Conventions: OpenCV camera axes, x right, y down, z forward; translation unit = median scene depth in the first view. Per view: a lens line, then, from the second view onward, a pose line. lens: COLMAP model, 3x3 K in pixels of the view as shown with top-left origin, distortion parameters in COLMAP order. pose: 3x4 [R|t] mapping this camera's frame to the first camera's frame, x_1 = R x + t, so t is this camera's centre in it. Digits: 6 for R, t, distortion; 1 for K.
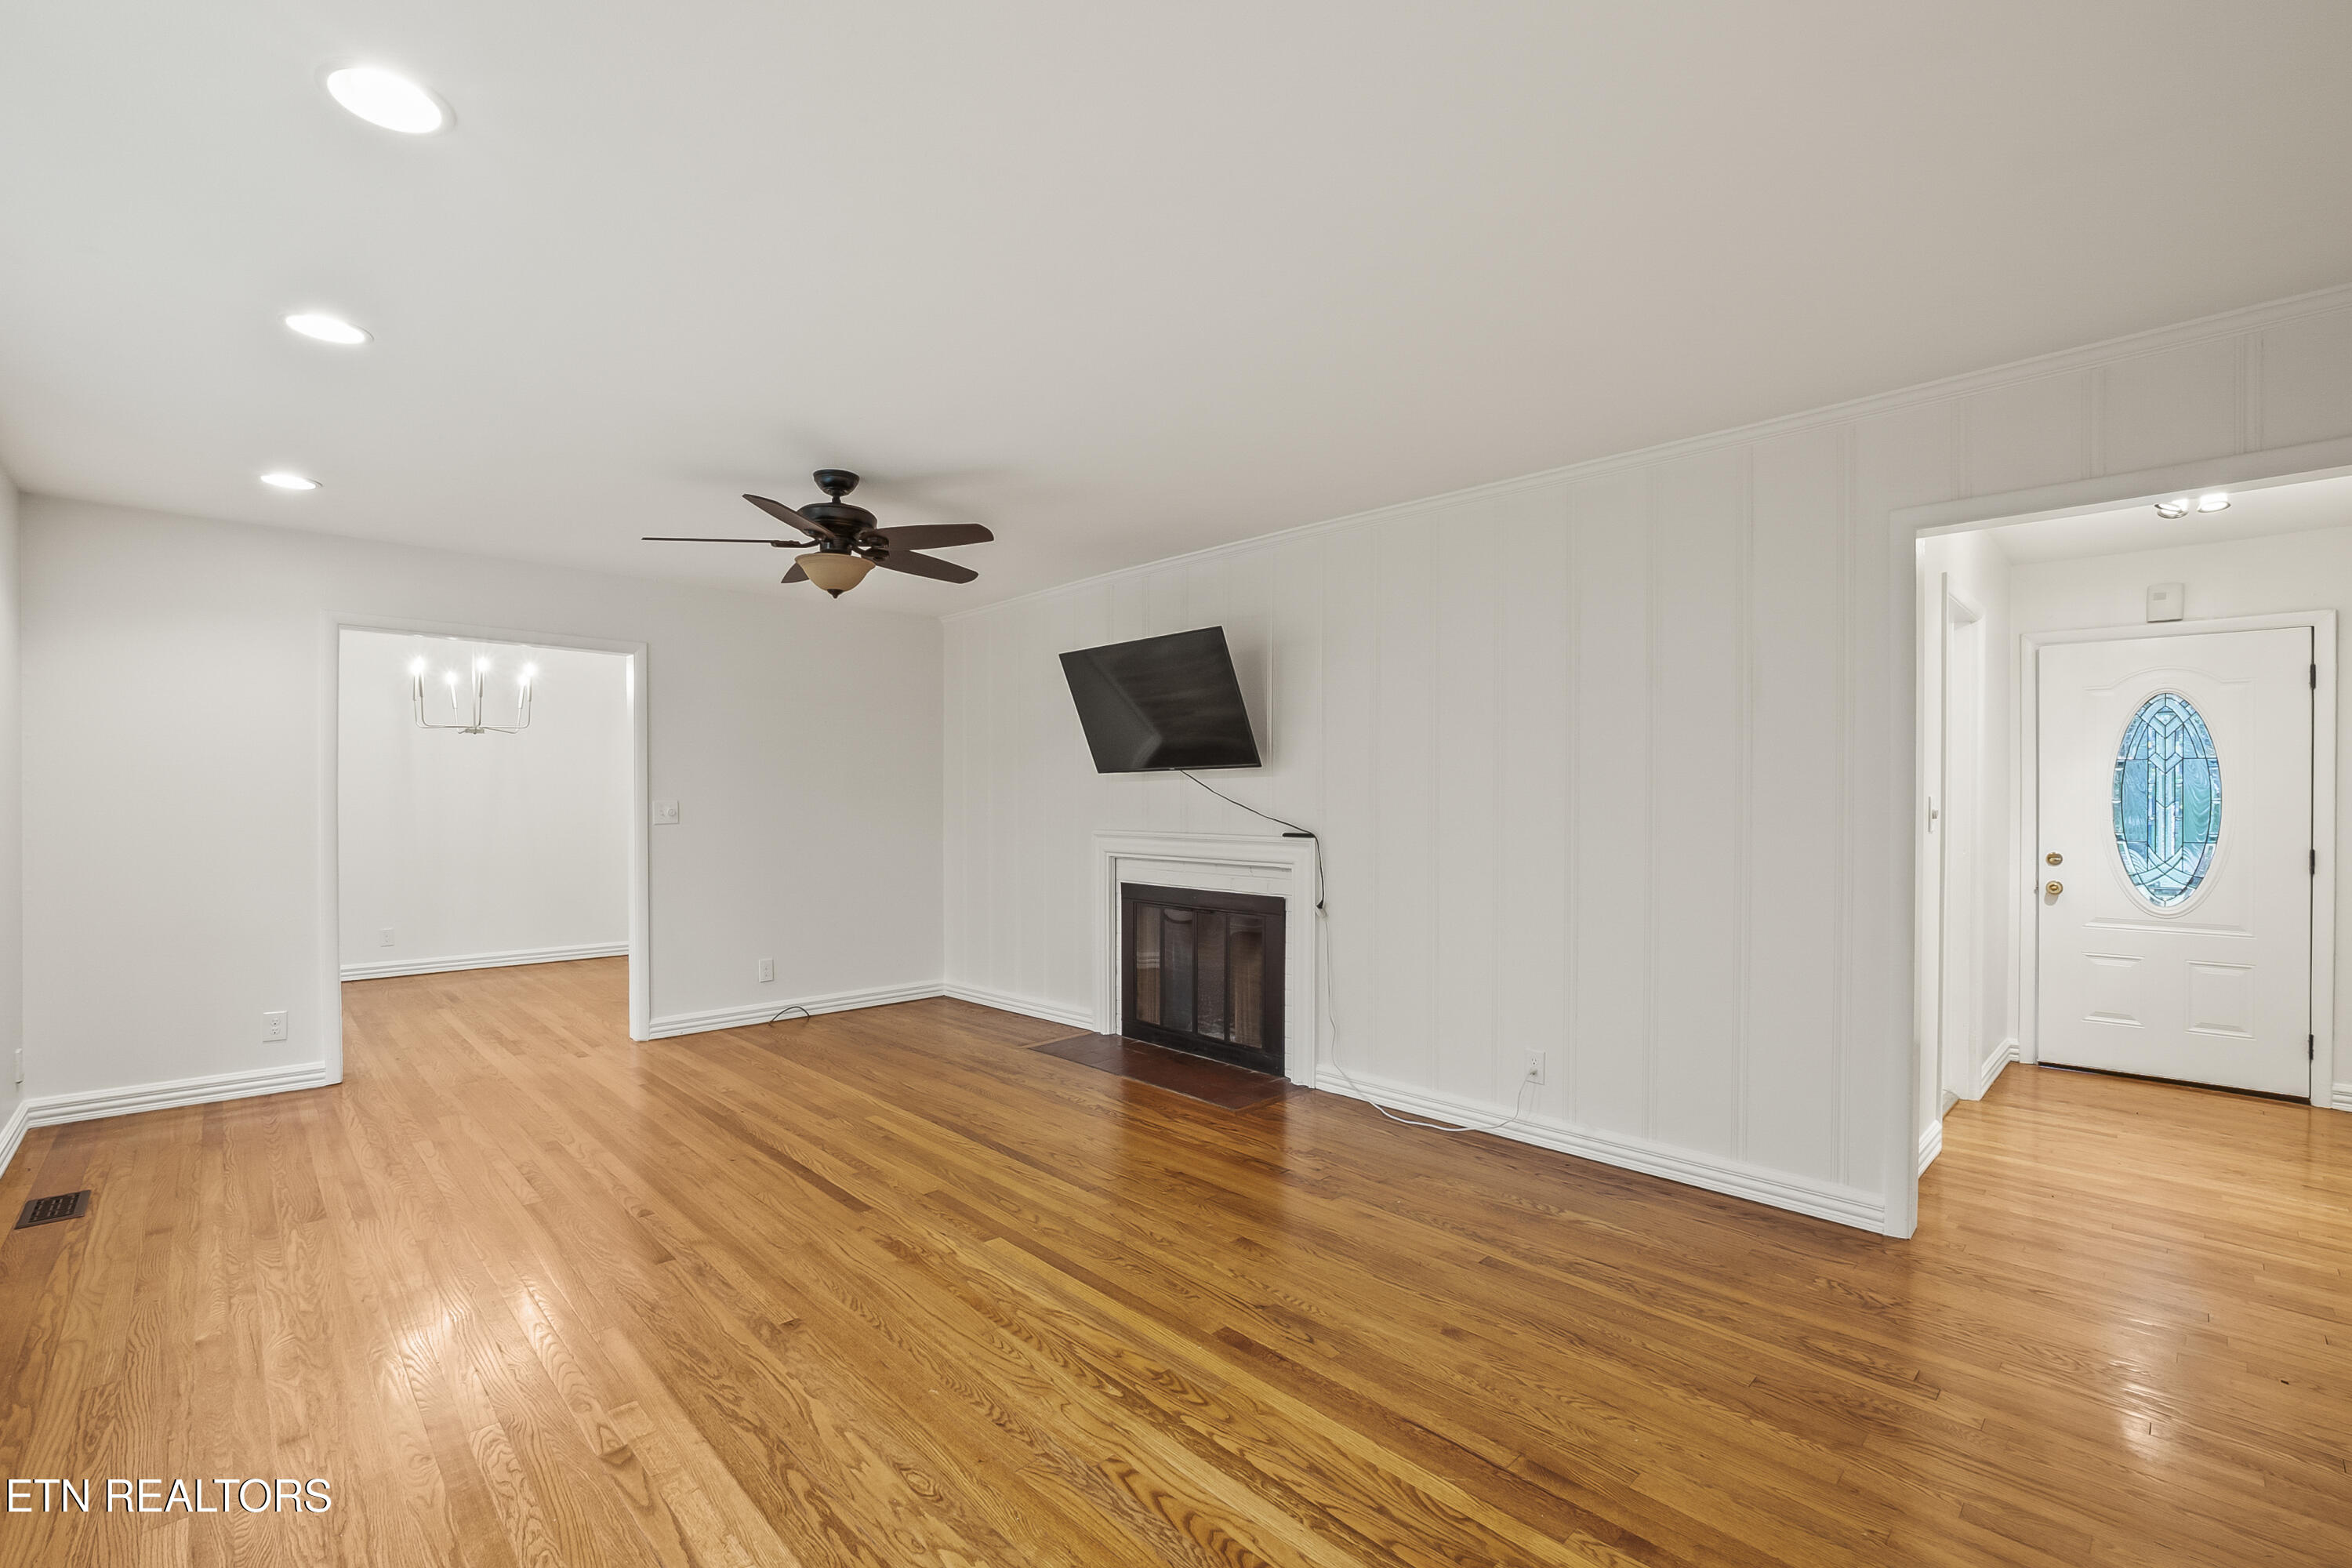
lens RADIAL K [[1025.8, 0, 1176.0], [0, 1025.8, 784.0], [0, 0, 1]] dist [-0.001158, -0.000030]
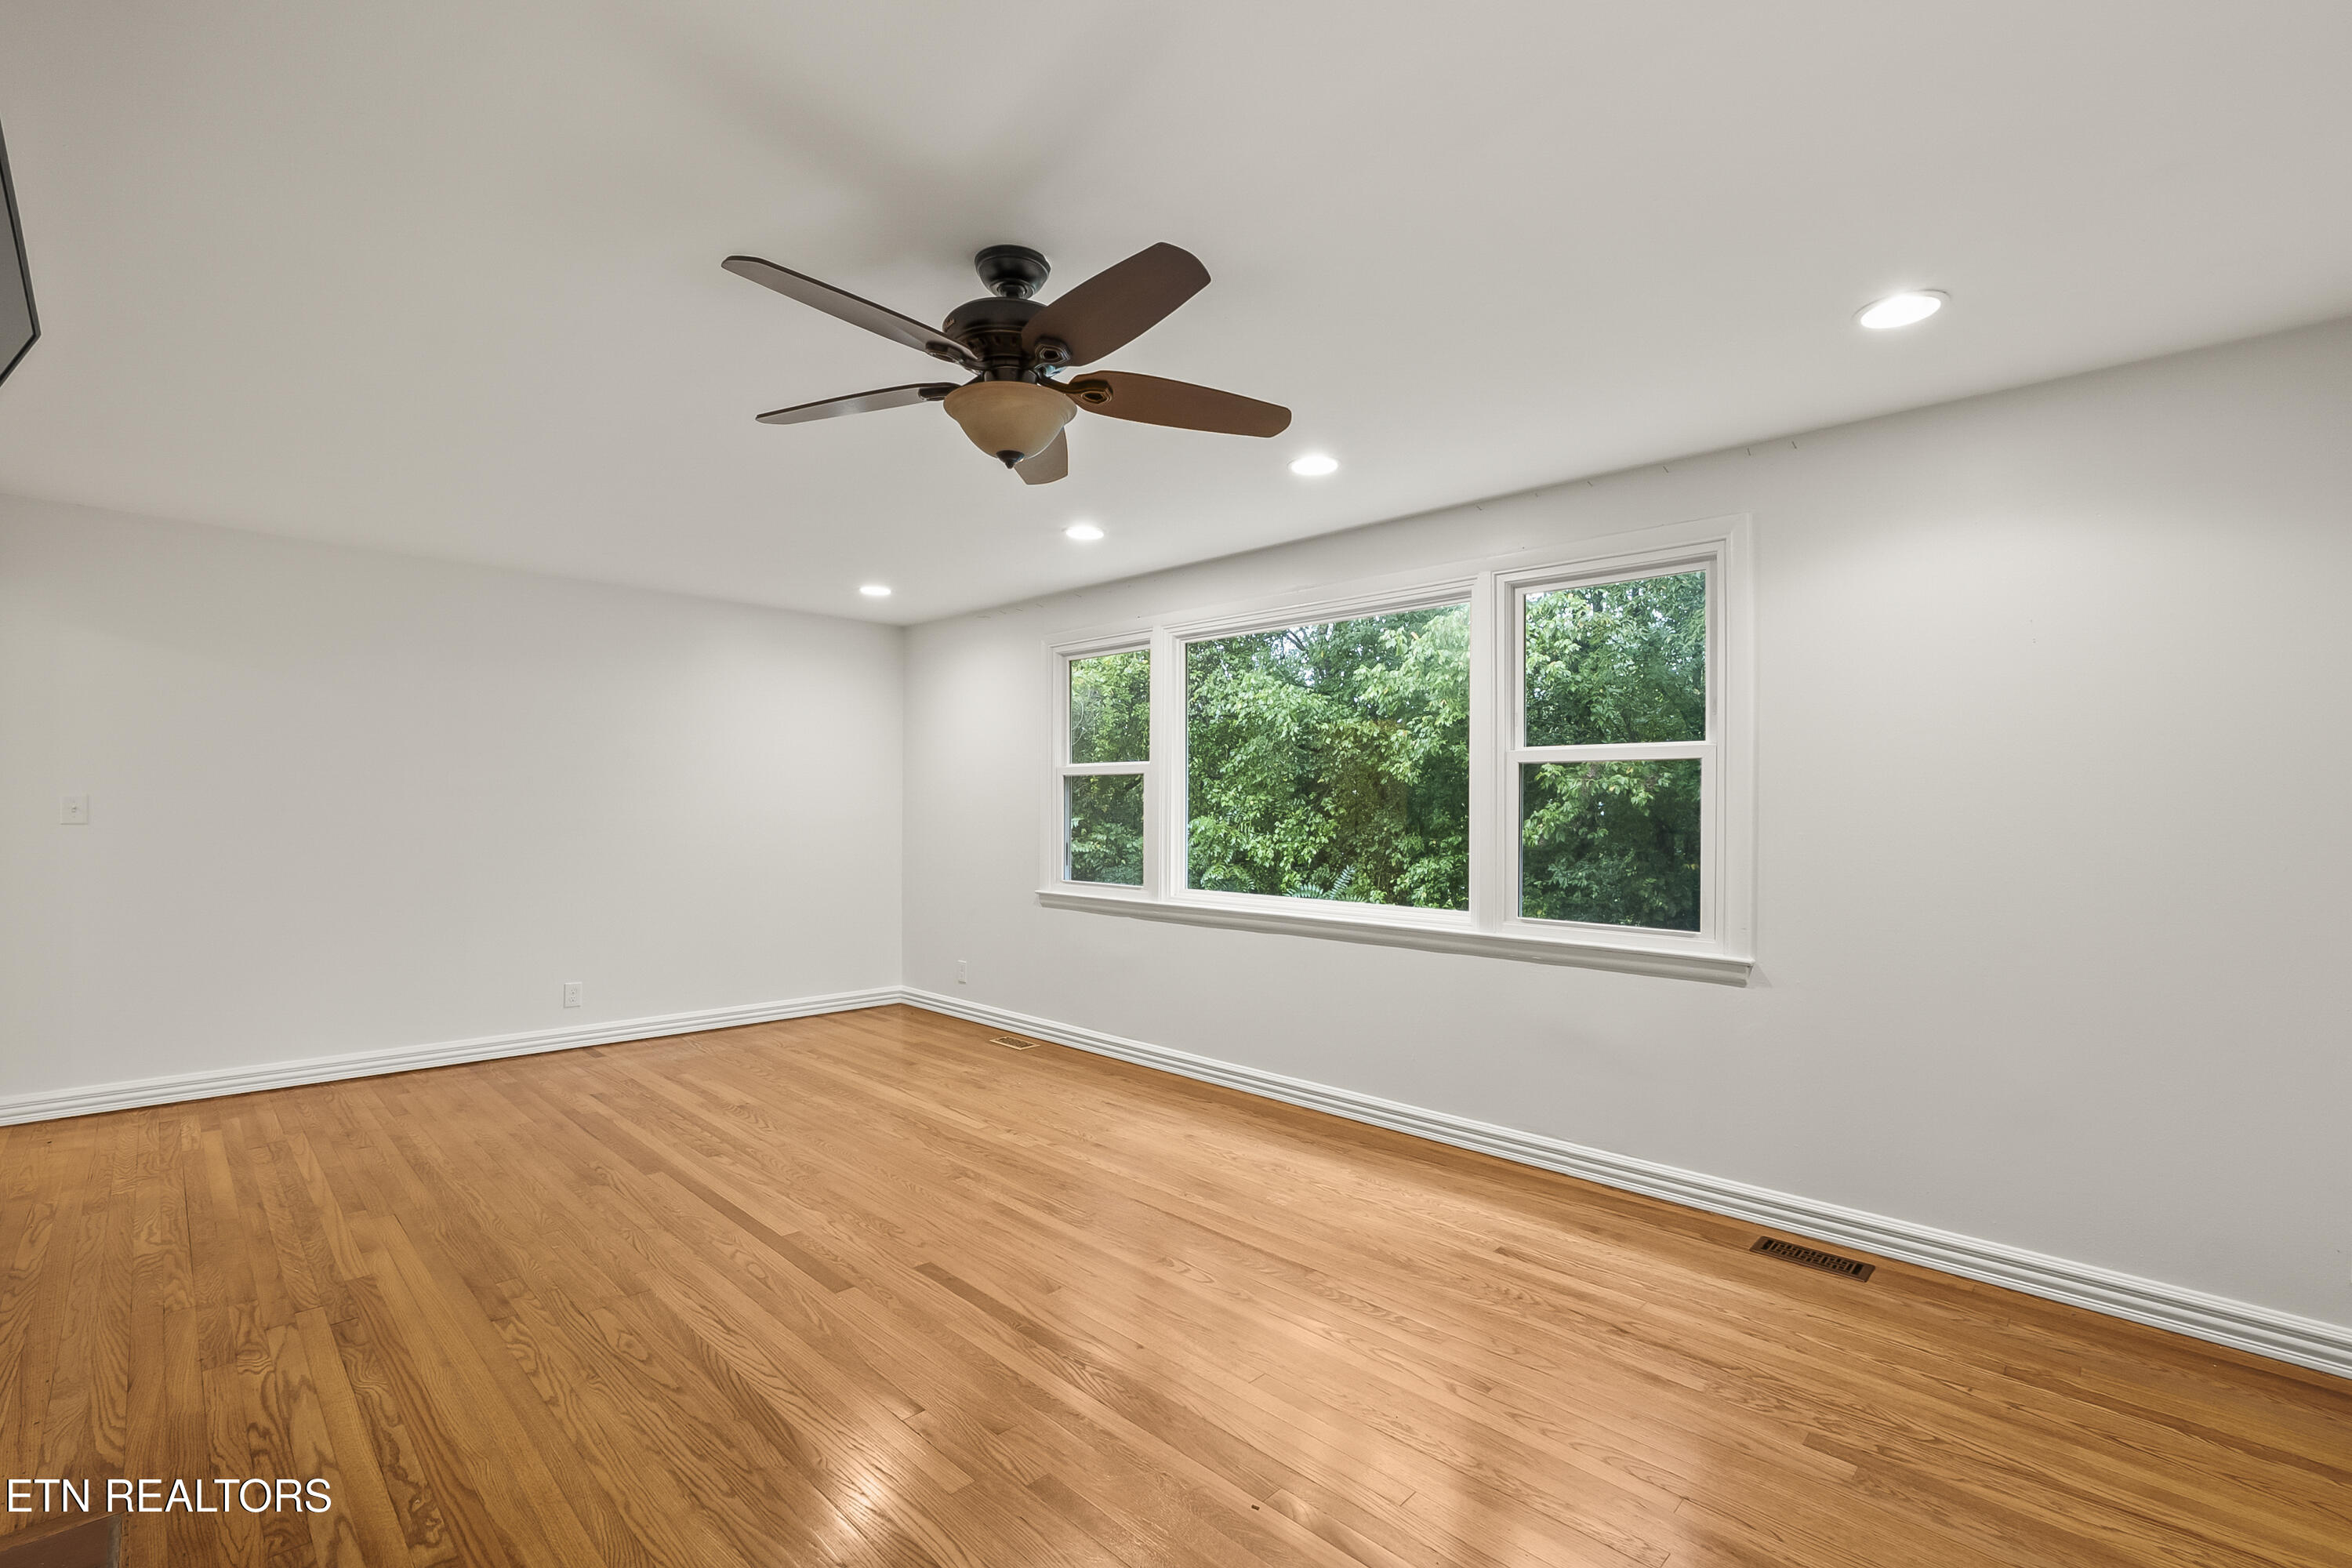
lens RADIAL K [[1025.8, 0, 1176.0], [0, 1025.8, 784.0], [0, 0, 1]] dist [-0.001158, -0.000030]
pose [[-0.999198, -0.006969, -0.039435, -0.573951], [-0.005366, 0.999161, -0.040610, 0.036640], [0.039685, -0.040366, -0.998397, 2.260417]]
